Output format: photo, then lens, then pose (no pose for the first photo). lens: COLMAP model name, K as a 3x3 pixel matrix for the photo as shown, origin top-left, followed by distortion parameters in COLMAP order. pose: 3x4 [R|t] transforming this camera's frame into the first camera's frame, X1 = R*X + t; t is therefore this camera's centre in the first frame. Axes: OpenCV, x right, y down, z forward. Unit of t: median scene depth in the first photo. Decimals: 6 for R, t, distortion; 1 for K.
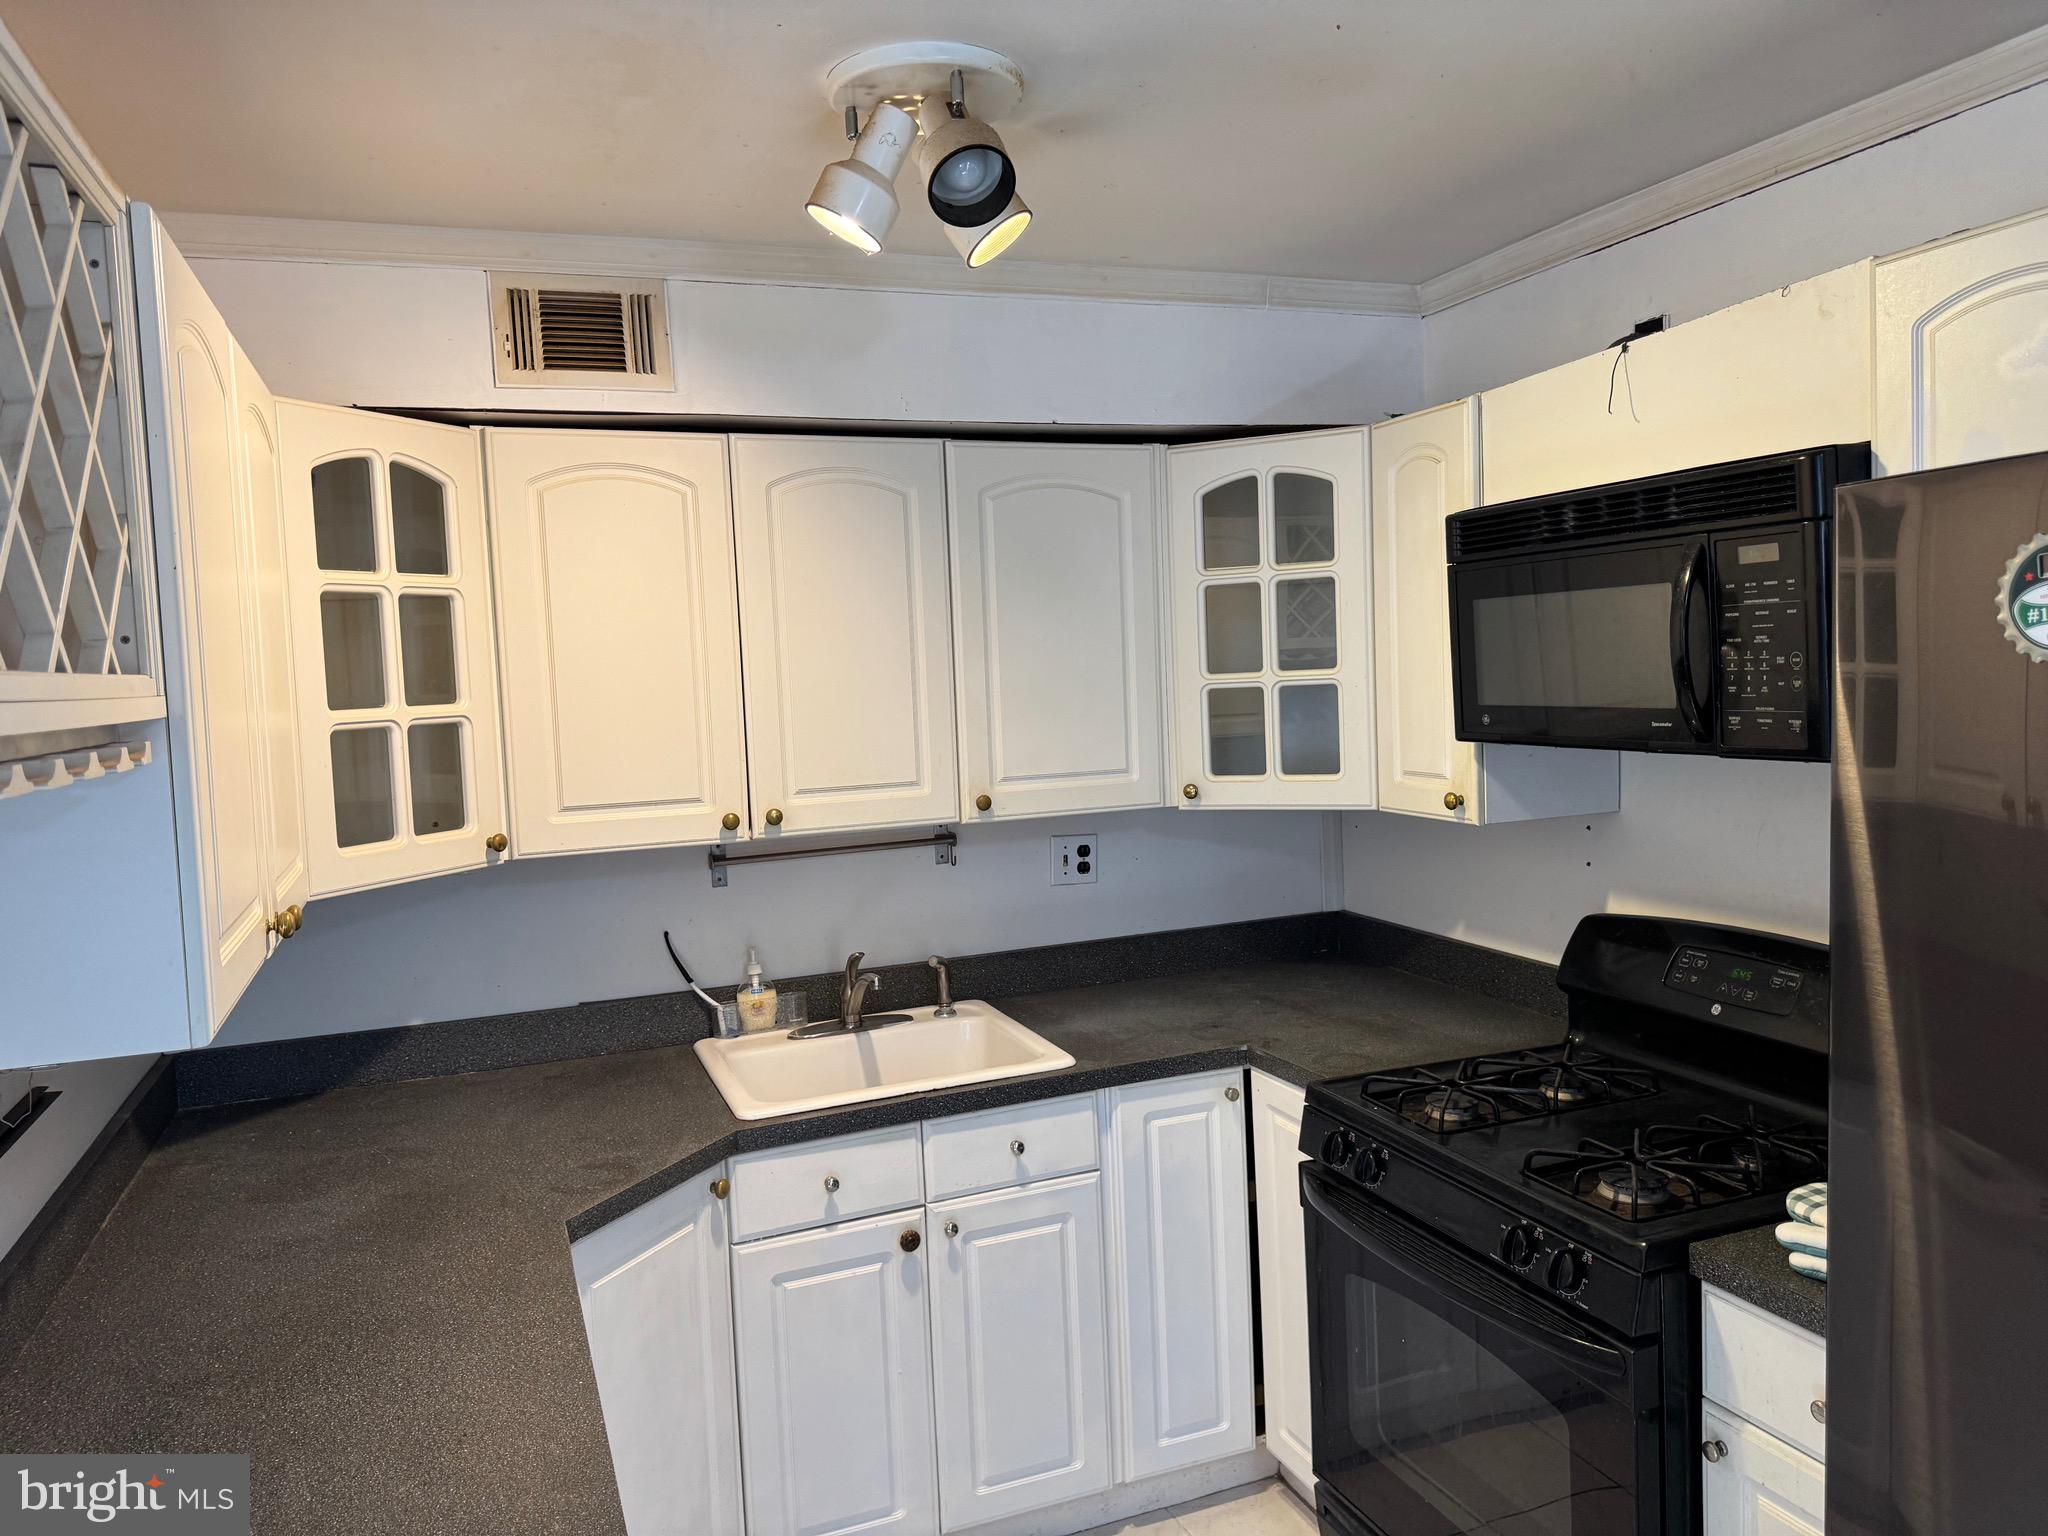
lens RADIAL K [[1435.8, 0, 1026.7], [0, 1435.8, 764.0], [0, 0, 1]] dist [0.107725, -0.143402]
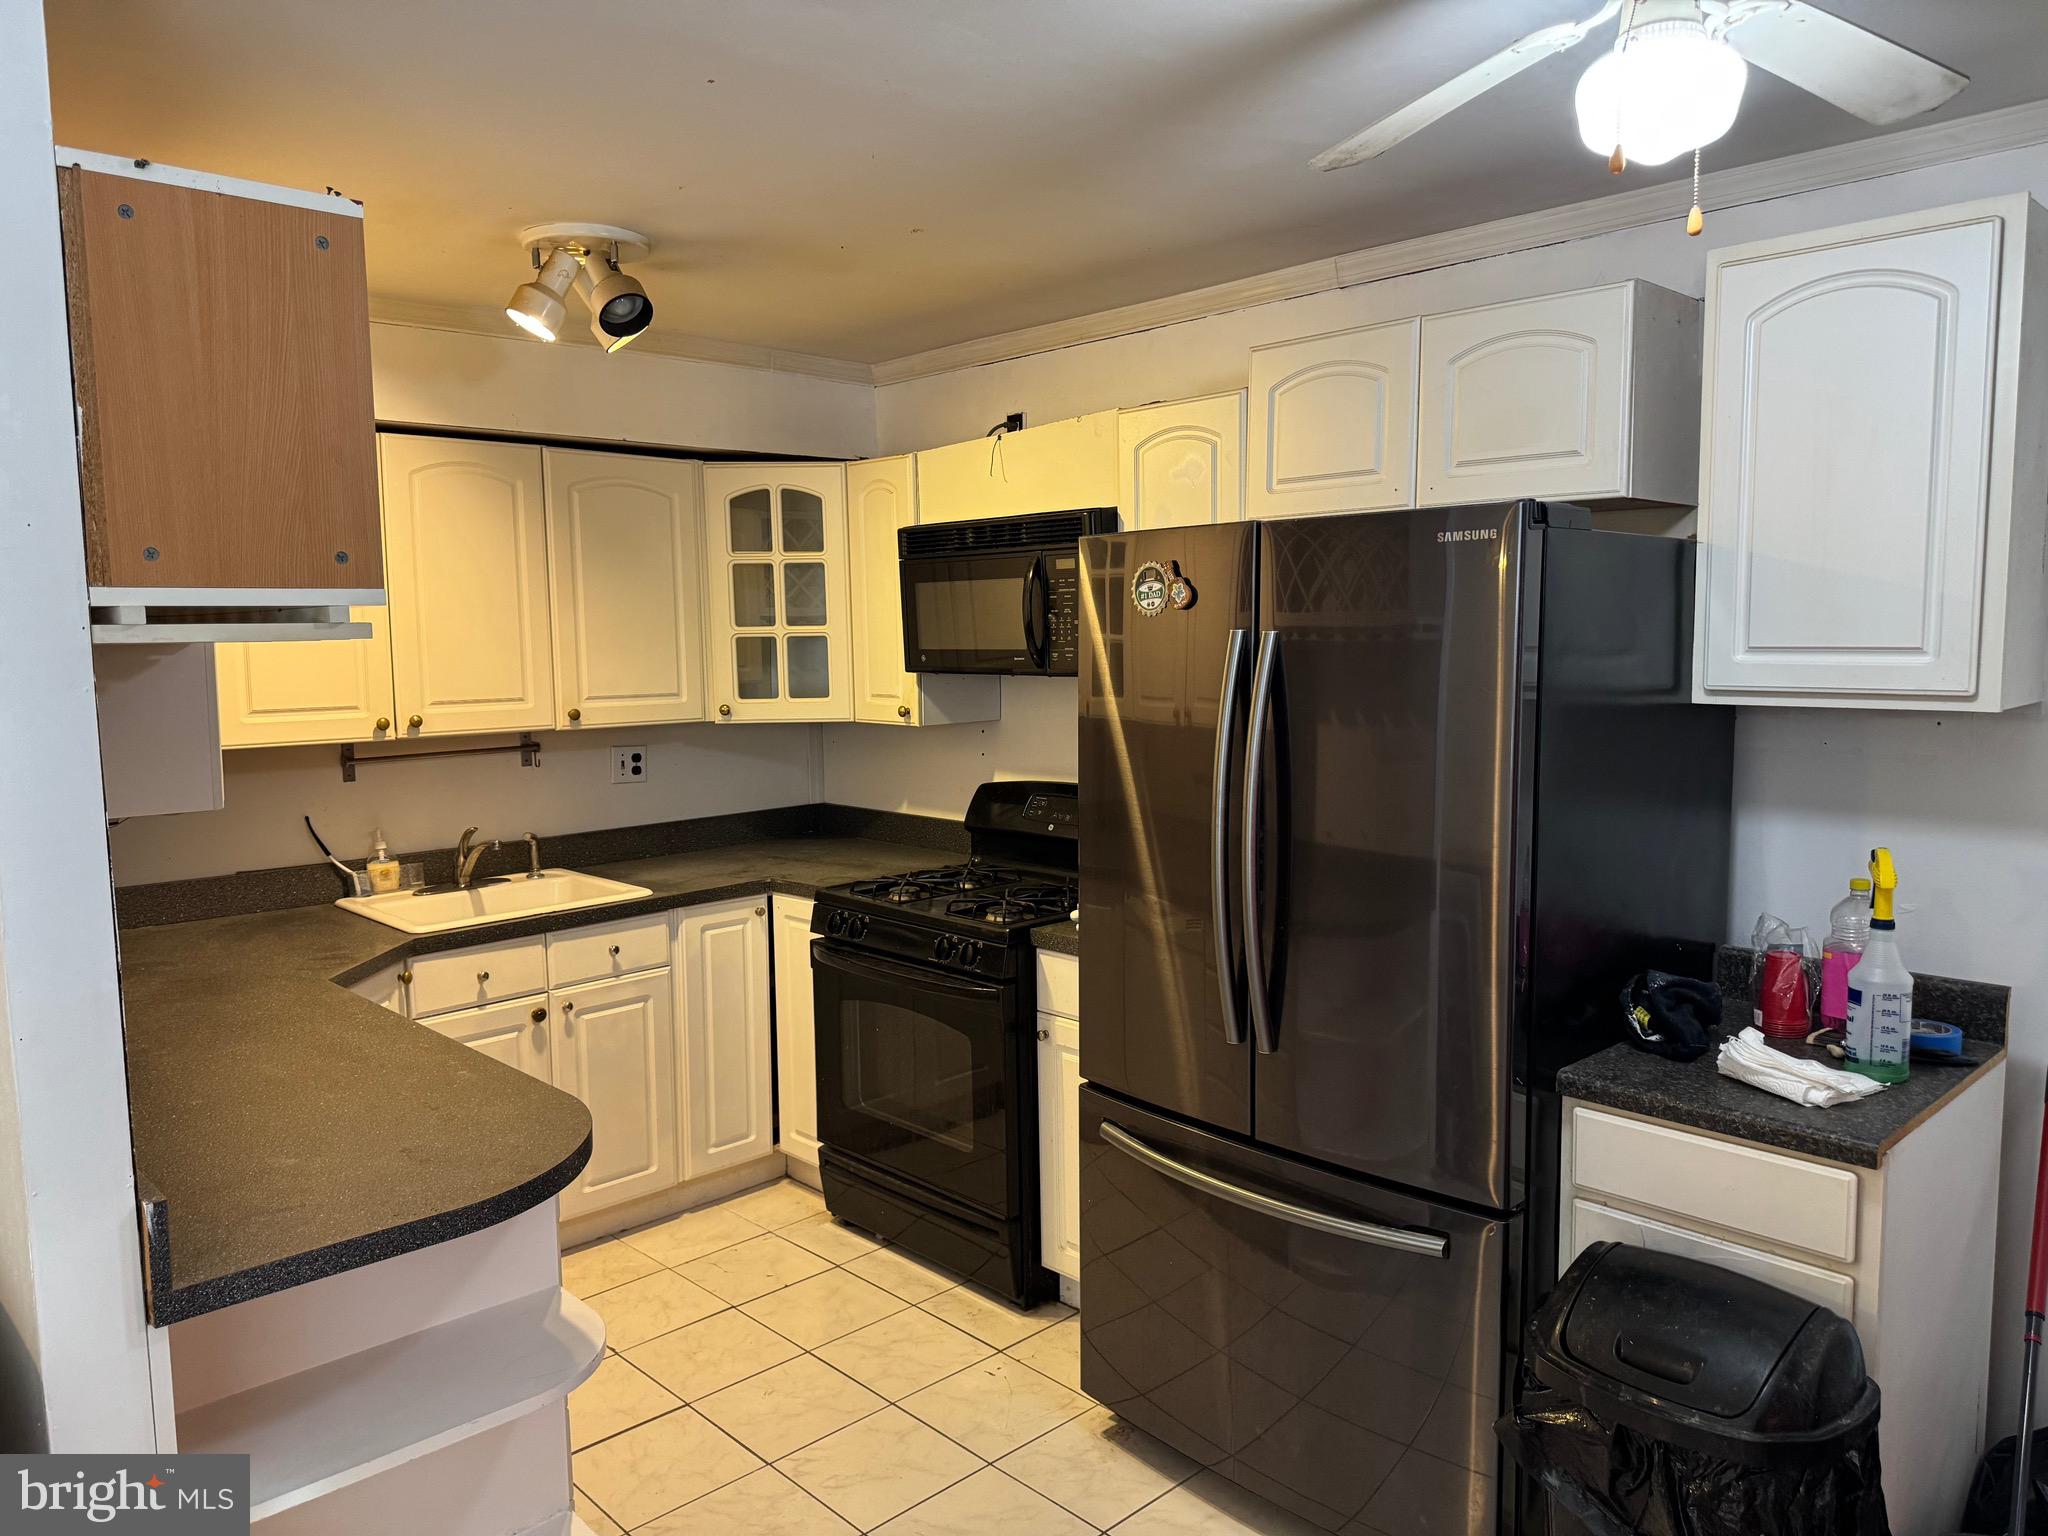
lens RADIAL K [[1444.0, 0, 1034.5], [0, 1444.0, 777.6], [0, 0, 1]] dist [0.117084, -0.145680]
pose [[0.922407, -0.011575, 0.386046, -0.173857], [0.003114, 0.999741, 0.022537, 0.060550], [-0.386207, -0.019587, 0.922204, -0.482655]]
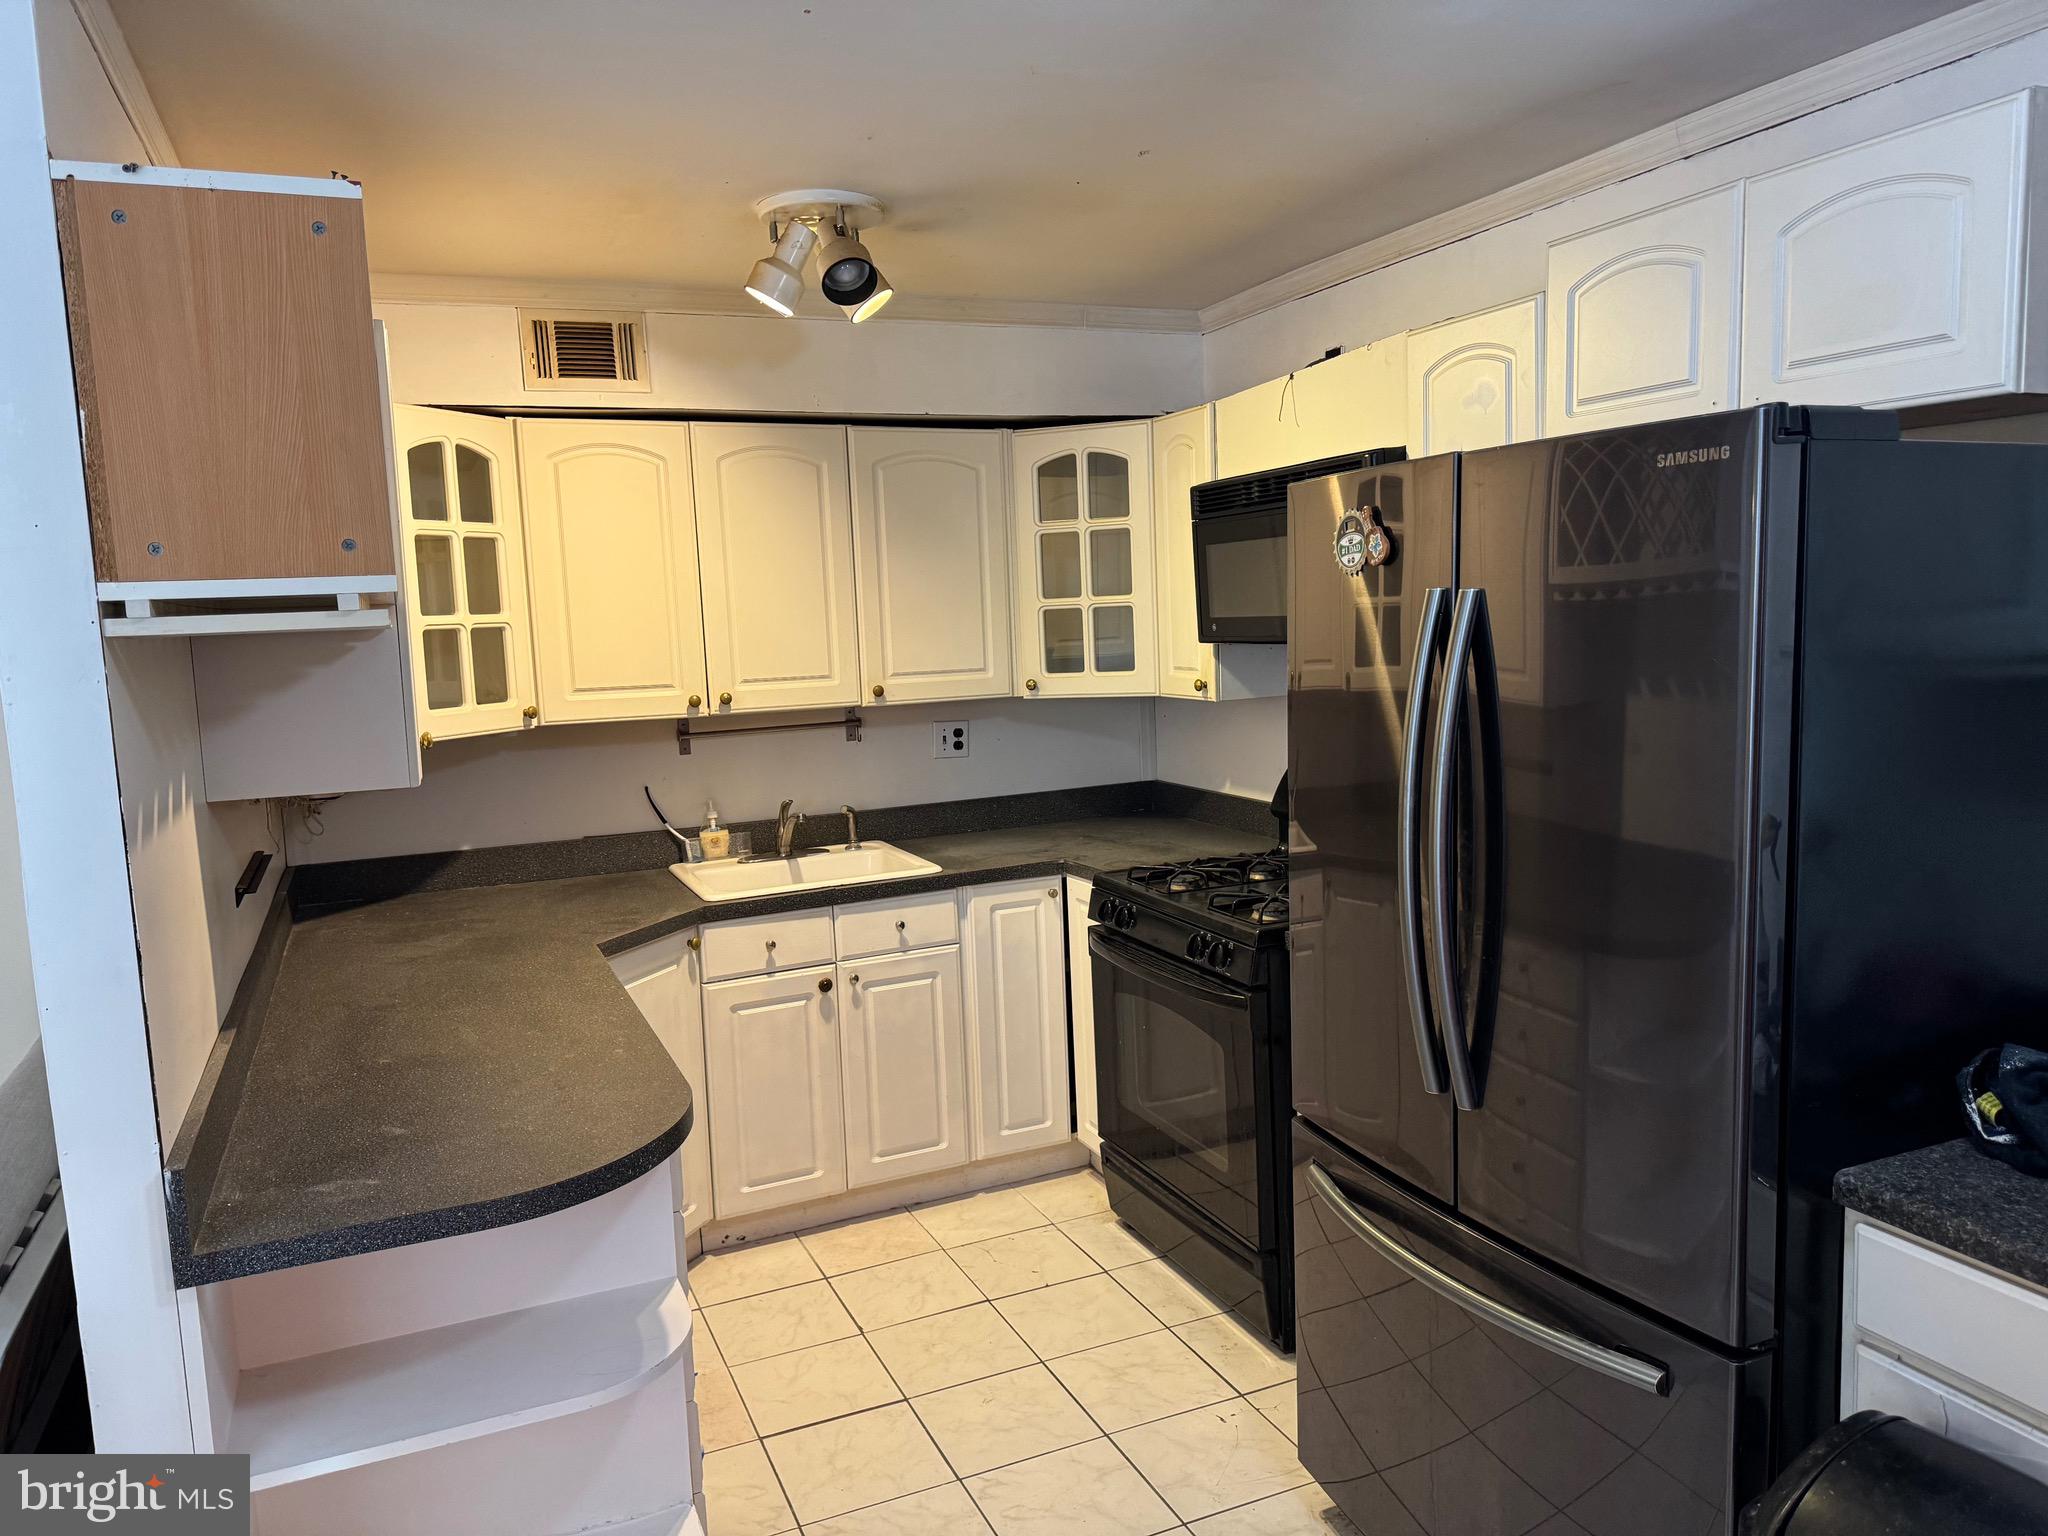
lens RADIAL K [[1444.0, 0, 1034.5], [0, 1444.0, 777.6], [0, 0, 1]] dist [0.117084, -0.145680]
pose [[0.998973, -0.003774, 0.045145, 0.061073], [0.001742, 0.998987, 0.044955, 0.051191], [-0.045269, -0.044830, 0.997968, -0.430280]]
